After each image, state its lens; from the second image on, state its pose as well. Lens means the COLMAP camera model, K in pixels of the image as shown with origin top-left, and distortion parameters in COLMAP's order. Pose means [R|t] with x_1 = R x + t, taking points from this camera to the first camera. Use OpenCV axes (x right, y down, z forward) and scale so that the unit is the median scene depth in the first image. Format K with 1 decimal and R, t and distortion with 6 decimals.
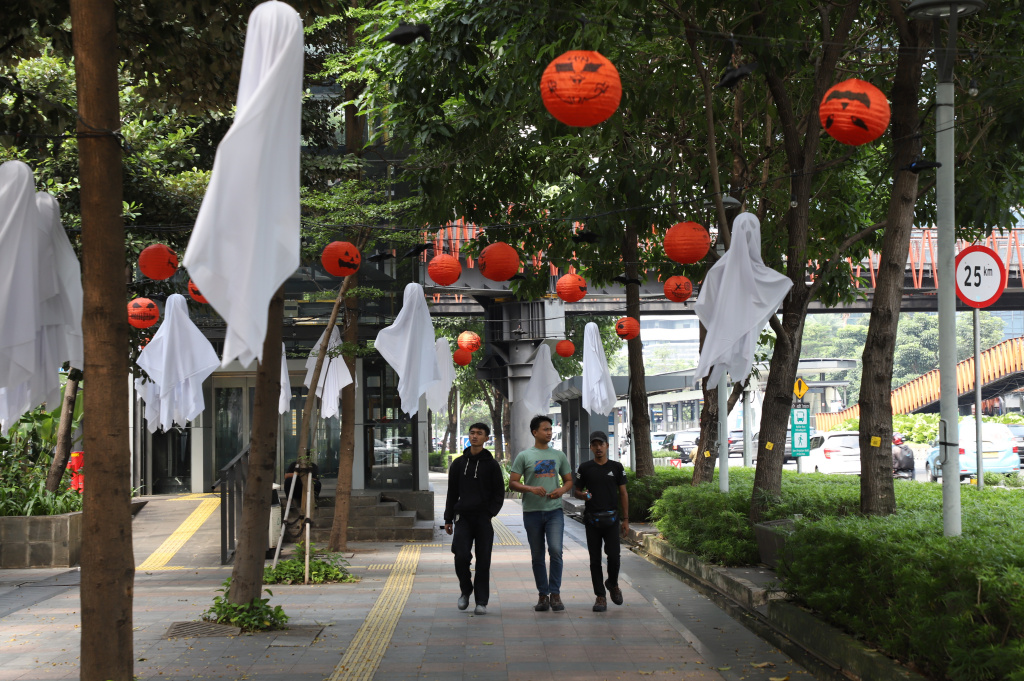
lens RADIAL K [[2052.2, 0, 512.0], [0, 2052.2, 340.5], [0, 0, 1]] dist [0.358275, 0.076001]
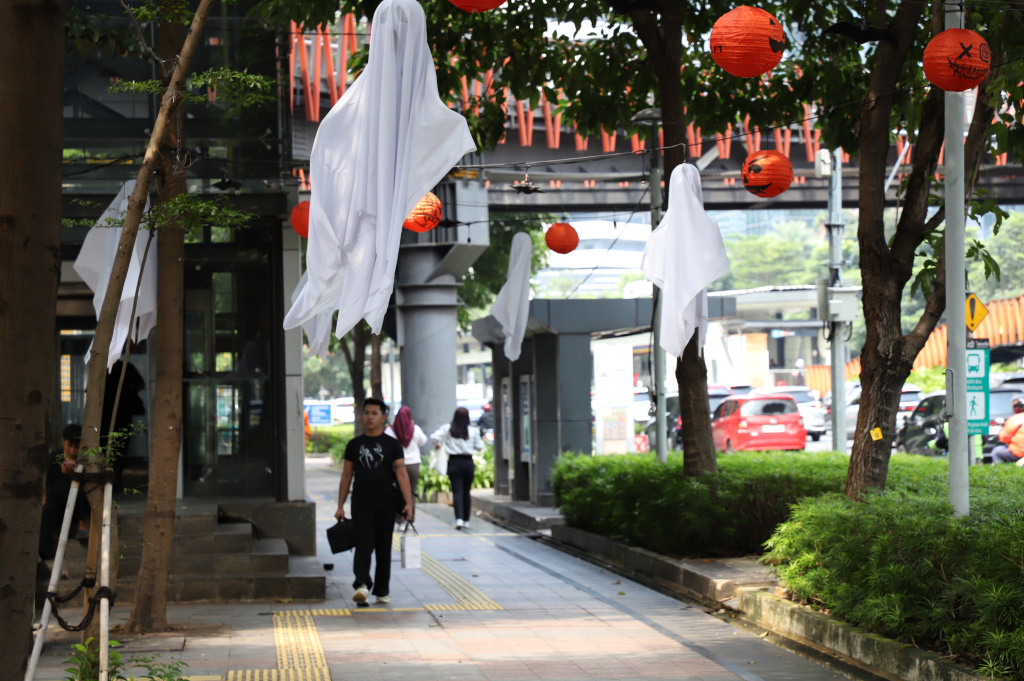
lens RADIAL K [[2813.2, 0, 512.0], [0, 2813.2, 340.5], [0, 0, 1]] dist [0.662960, -1.208892]
pose [[0.998106, -0.002501, 0.061472, -0.041286], [0.000969, 0.999688, 0.024943, 0.015160], [-0.061515, -0.024836, 0.997797, 0.321646]]
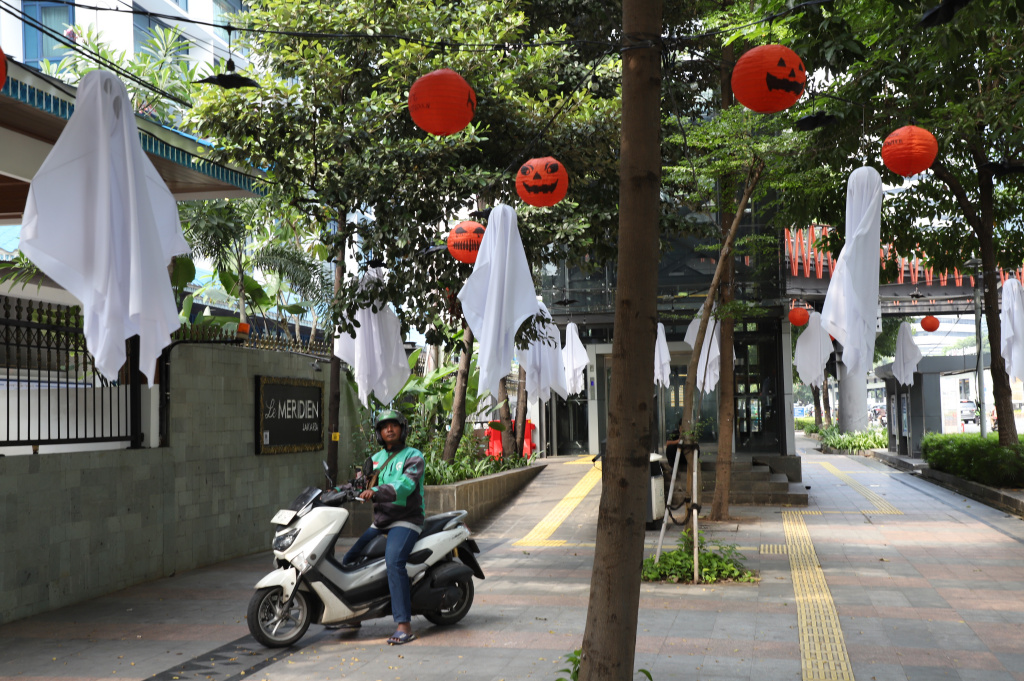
lens RADIAL K [[1210.5, 0, 510.5], [0, 1210.5, 359.0], [0, 0, 1]] dist [0.134994, 0.020339]
pose [[0.972039, -0.015947, -0.234276, -0.045181], [0.017611, 0.999832, 0.005011, 0.018659], [0.234157, -0.008997, 0.972157, 0.411482]]
